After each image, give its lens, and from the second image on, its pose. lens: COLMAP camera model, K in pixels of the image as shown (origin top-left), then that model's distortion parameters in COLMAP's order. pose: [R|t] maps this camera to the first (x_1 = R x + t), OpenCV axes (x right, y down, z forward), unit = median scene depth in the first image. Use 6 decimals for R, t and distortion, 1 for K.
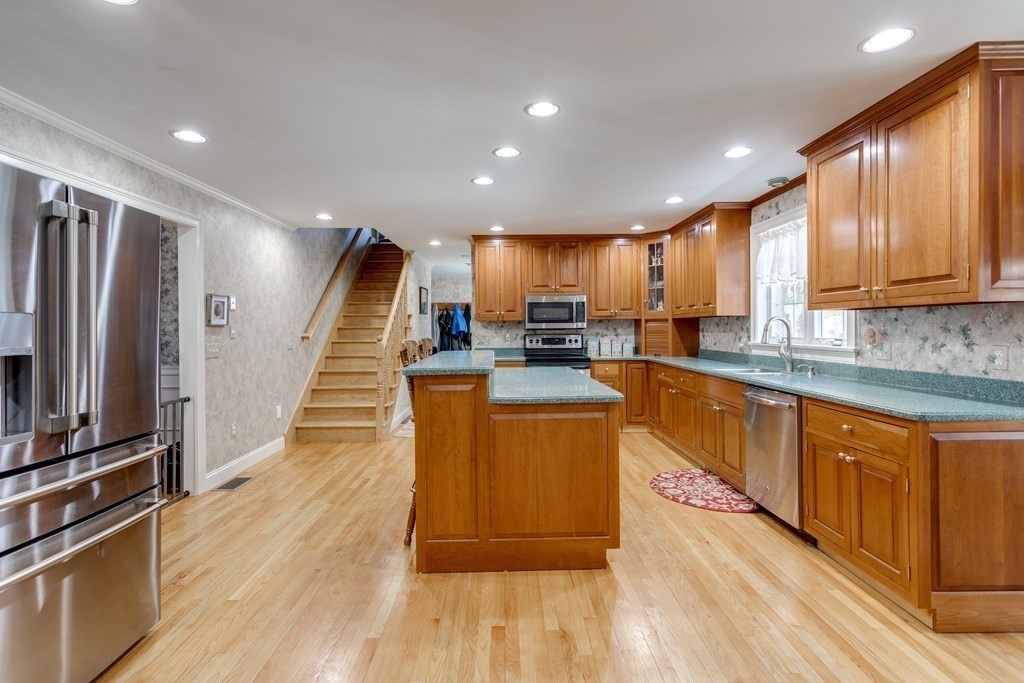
lens RADIAL K [[482.7, 0, 508.1], [0, 482.7, 328.8], [0, 0, 1]] dist [0.001173, -0.000950]
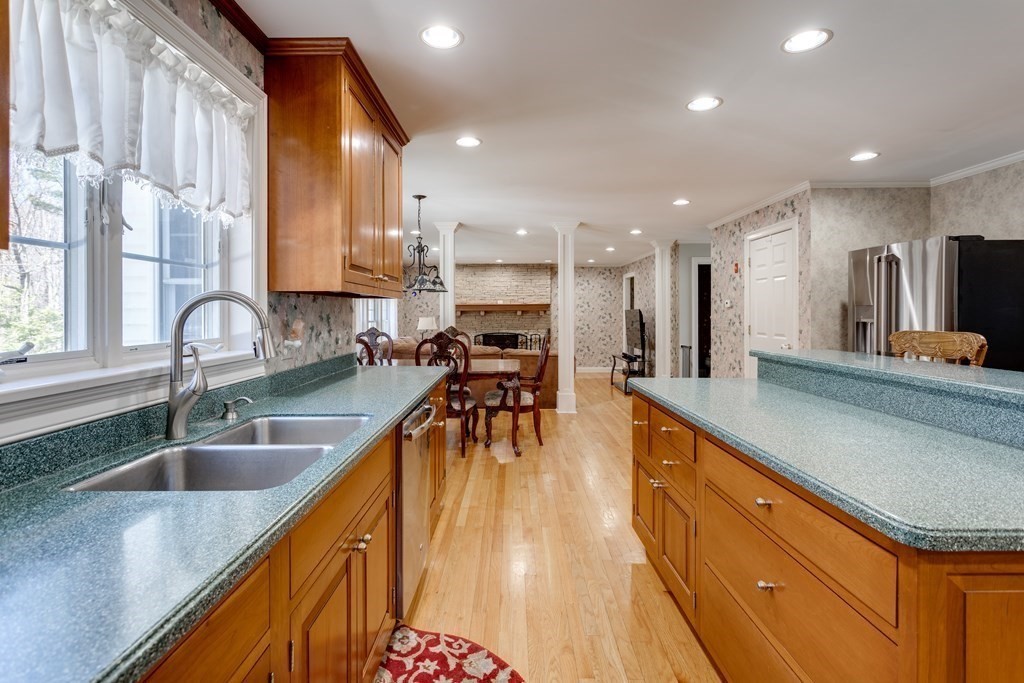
lens RADIAL K [[482.7, 0, 509.6], [0, 482.7, 313.3], [0, 0, 1]] dist [0.001173, -0.000950]
pose [[-0.999906, 0.005752, 0.012472, 0.498529], [0.005827, 0.999965, 0.005991, -0.013795], [-0.012437, 0.006063, -0.999904, 2.126063]]
